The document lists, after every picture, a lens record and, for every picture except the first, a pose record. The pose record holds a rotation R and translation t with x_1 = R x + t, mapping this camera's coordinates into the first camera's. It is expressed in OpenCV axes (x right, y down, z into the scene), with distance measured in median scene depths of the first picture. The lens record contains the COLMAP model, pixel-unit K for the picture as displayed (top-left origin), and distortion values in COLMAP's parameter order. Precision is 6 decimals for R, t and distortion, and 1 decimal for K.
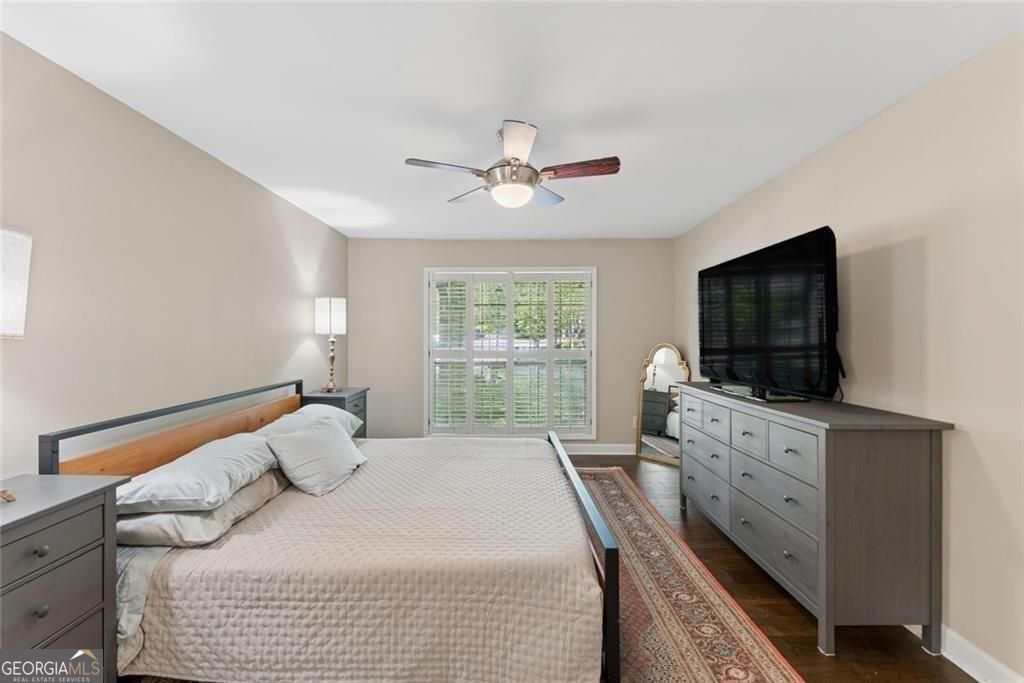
lens RADIAL K [[411.4, 0, 510.8], [0, 411.4, 337.6], [0, 0, 1]] dist [0.000704, -0.000143]
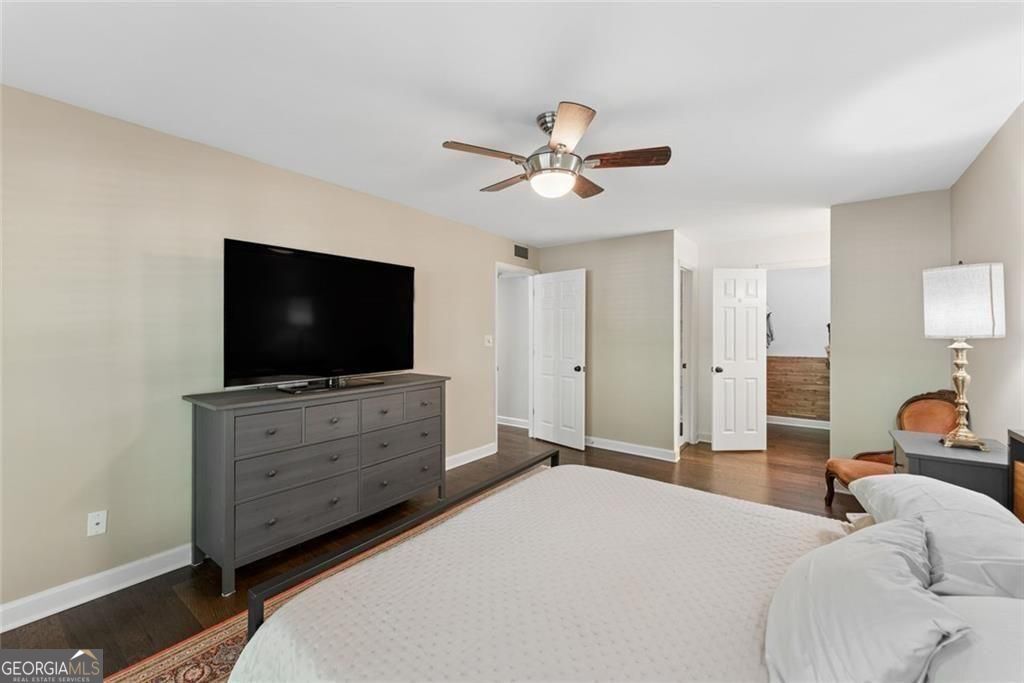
lens RADIAL K [[417.6, 0, 513.9], [0, 417.6, 333.5], [0, 0, 1]] dist [0.024449, 0.000155]
pose [[-0.801641, -0.002954, 0.597798, -0.563442], [-0.002902, 0.999995, 0.001050, -0.009008], [-0.597798, -0.000894, -0.801646, 2.006411]]
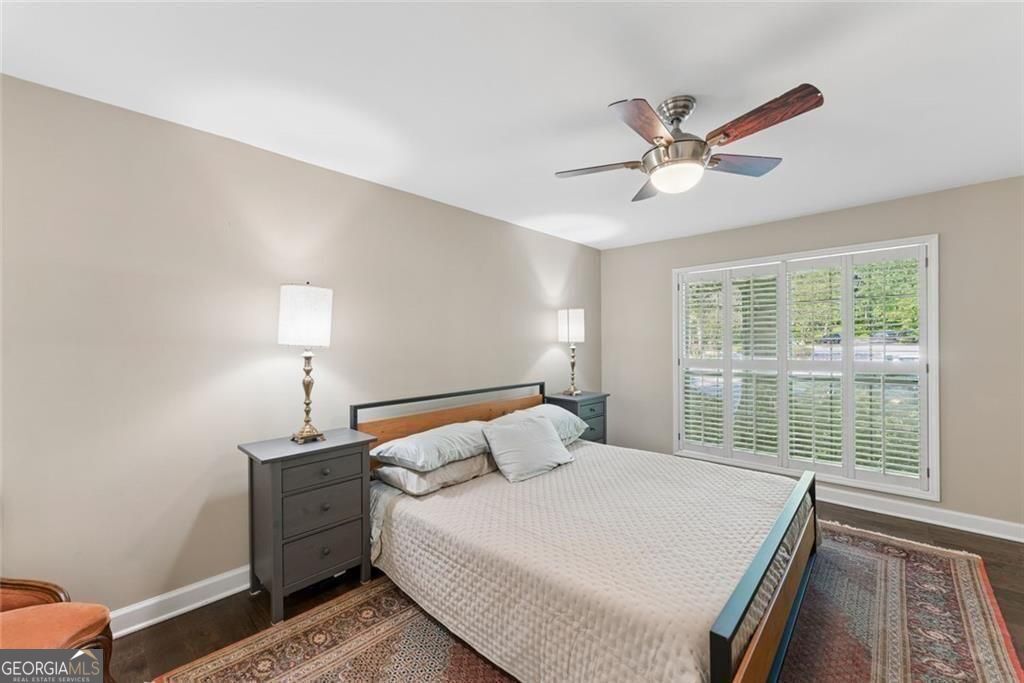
lens RADIAL K [[412.2, 0, 512.0], [0, 412.2, 341.5], [0, 0, 1]] dist [0.000438, -0.000064]
pose [[0.733502, -0.010063, -0.679612, 0.362572], [0.006079, 0.999948, -0.008245, -0.004120], [0.679660, 0.001917, 0.733525, 0.158916]]
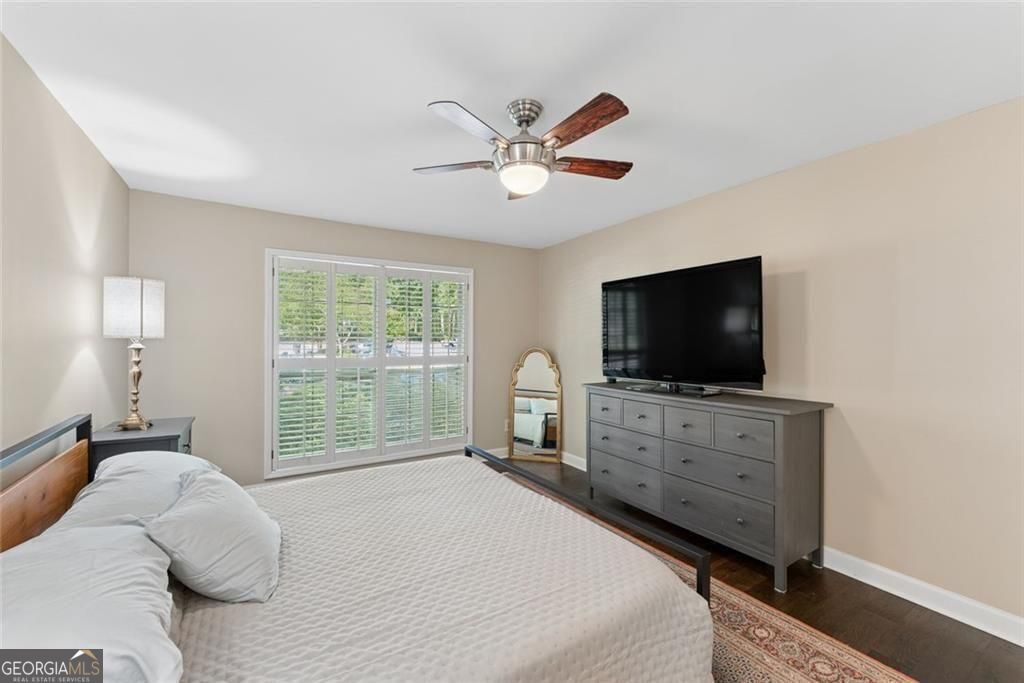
lens RADIAL K [[412.2, 0, 512.0], [0, 412.2, 341.5], [0, 0, 1]] dist [0.000438, -0.000064]
pose [[0.849682, 0.000718, 0.527295, -0.521562], [-0.001020, 0.999999, 0.000280, -0.005808], [-0.527295, -0.000776, 0.849682, 0.300959]]
